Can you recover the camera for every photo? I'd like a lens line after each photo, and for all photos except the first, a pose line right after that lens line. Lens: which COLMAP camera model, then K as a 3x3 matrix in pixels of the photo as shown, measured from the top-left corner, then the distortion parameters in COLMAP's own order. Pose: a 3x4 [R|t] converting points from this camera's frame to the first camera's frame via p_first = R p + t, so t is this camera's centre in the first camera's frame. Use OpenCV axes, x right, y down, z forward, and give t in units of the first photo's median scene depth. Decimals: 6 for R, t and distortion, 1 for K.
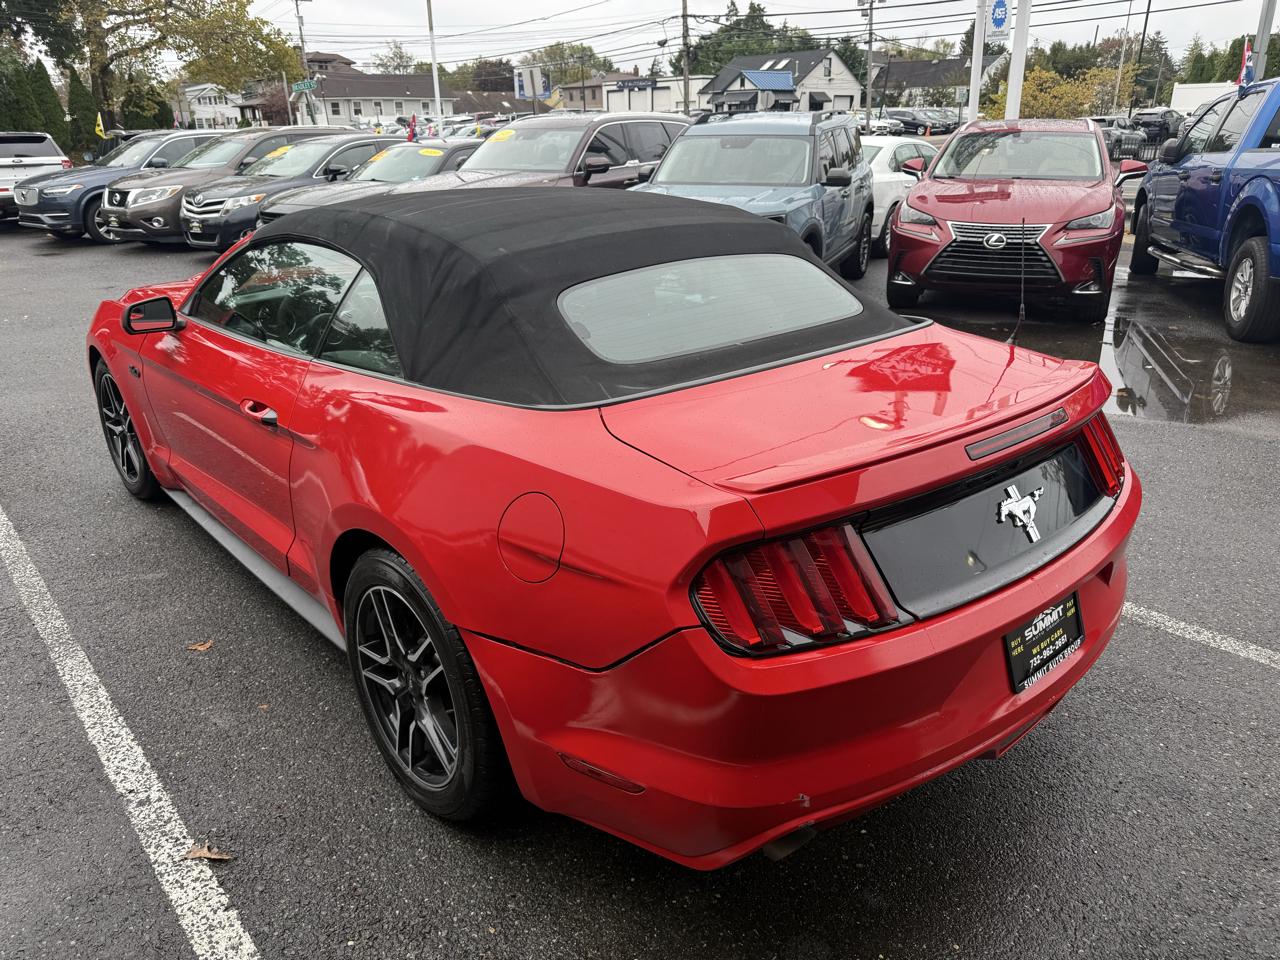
lens RADIAL K [[907.9, 0, 637.0], [0, 907.9, 481.8], [0, 0, 1]] dist [0.034434, -0.042995]
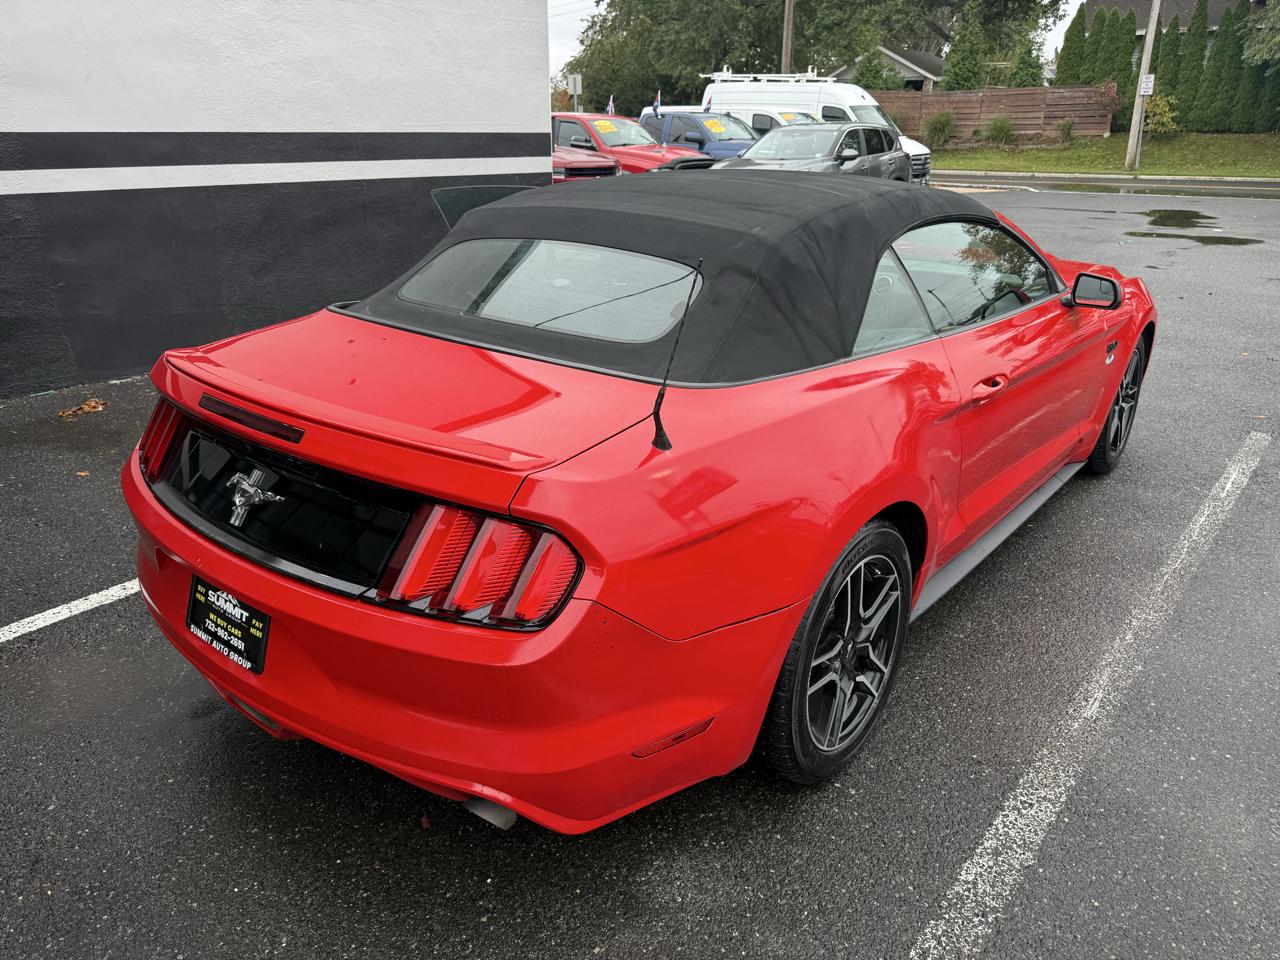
lens RADIAL K [[907.9, 0, 639.7], [0, 907.9, 478.1], [0, 0, 1]] dist [0.034434, -0.042995]
pose [[0.160229, 0.370930, -0.914733, 0.379509], [-0.355264, 0.886275, 0.297161, -0.118263], [0.920931, 0.277358, 0.273785, 0.301273]]
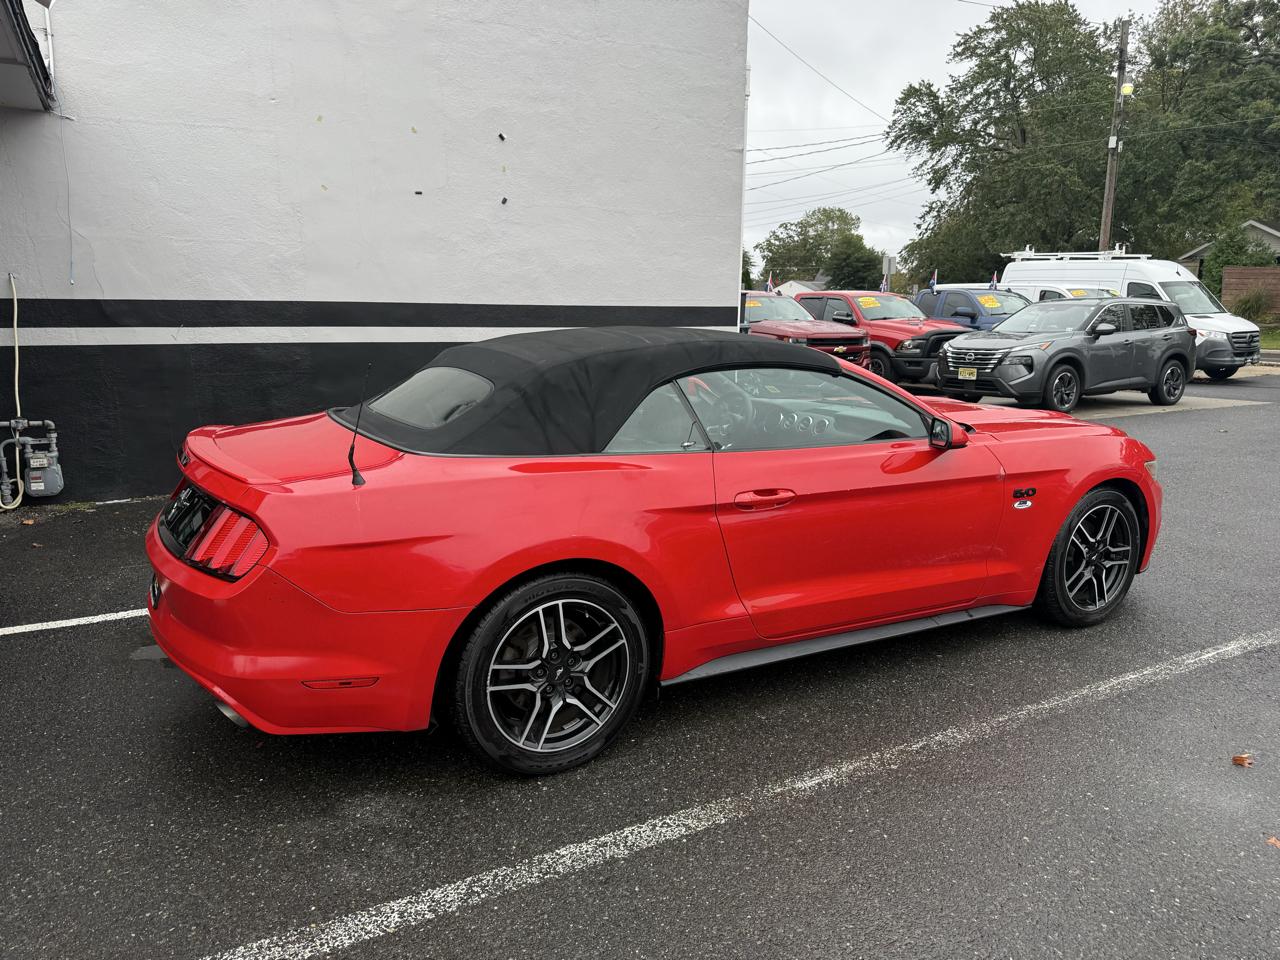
lens RADIAL K [[907.9, 0, 638.6], [0, 907.9, 483.1], [0, 0, 1]] dist [0.034434, -0.042995]
pose [[-0.214190, 0.204608, -0.955122, 0.491057], [-0.347098, 0.898055, 0.270221, -0.199064], [0.913042, 0.389400, -0.121335, 0.524982]]
